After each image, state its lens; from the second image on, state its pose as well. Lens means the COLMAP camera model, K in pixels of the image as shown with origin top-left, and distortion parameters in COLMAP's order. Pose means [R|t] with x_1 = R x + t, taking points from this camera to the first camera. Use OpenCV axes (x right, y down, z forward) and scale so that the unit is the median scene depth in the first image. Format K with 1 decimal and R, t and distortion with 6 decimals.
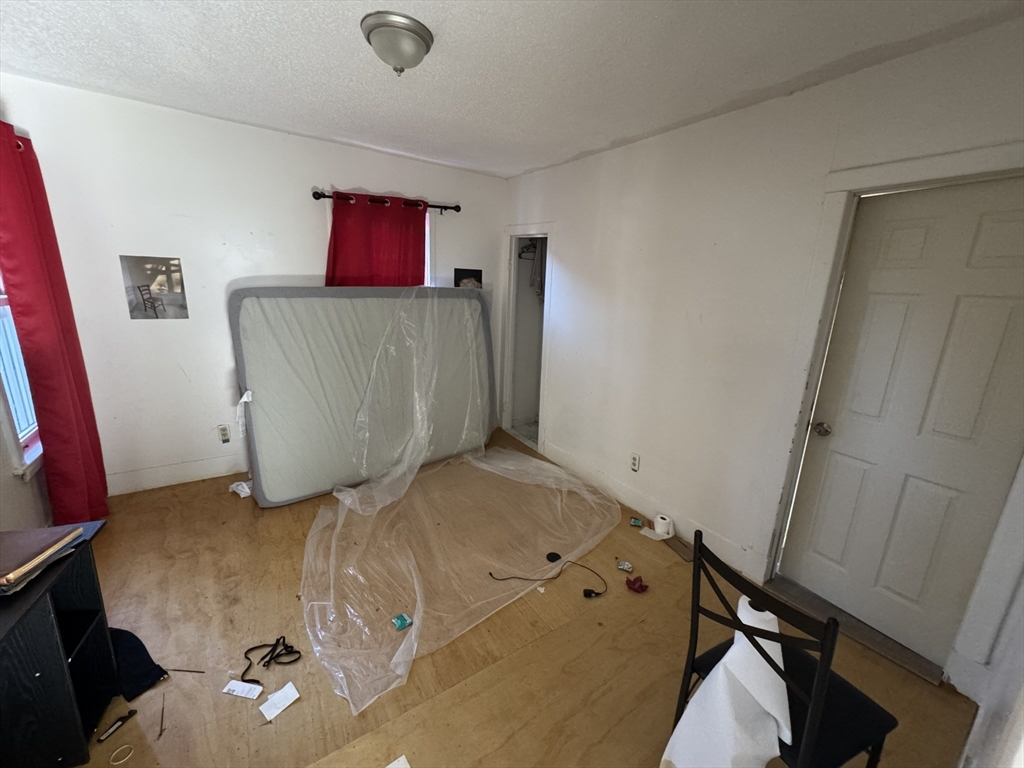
lens RADIAL K [[406.0, 0, 509.3], [0, 406.0, 383.3], [0, 0, 1]] dist [-0.001685, 0.000155]
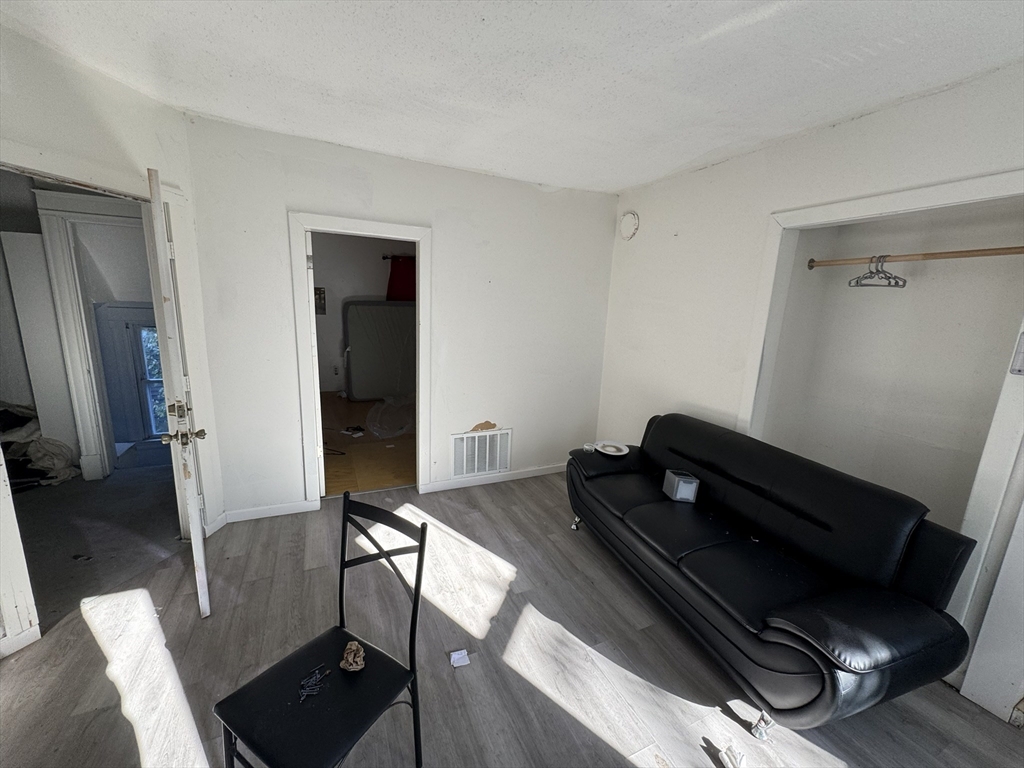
lens RADIAL K [[406.0, 0, 510.4], [0, 406.0, 383.8], [0, 0, 1]] dist [-0.001685, 0.000155]
pose [[0.987314, 0.034380, -0.155013, 0.555416], [-0.042148, 0.998000, -0.047106, 0.276963], [0.153084, 0.053042, 0.986789, -1.003968]]
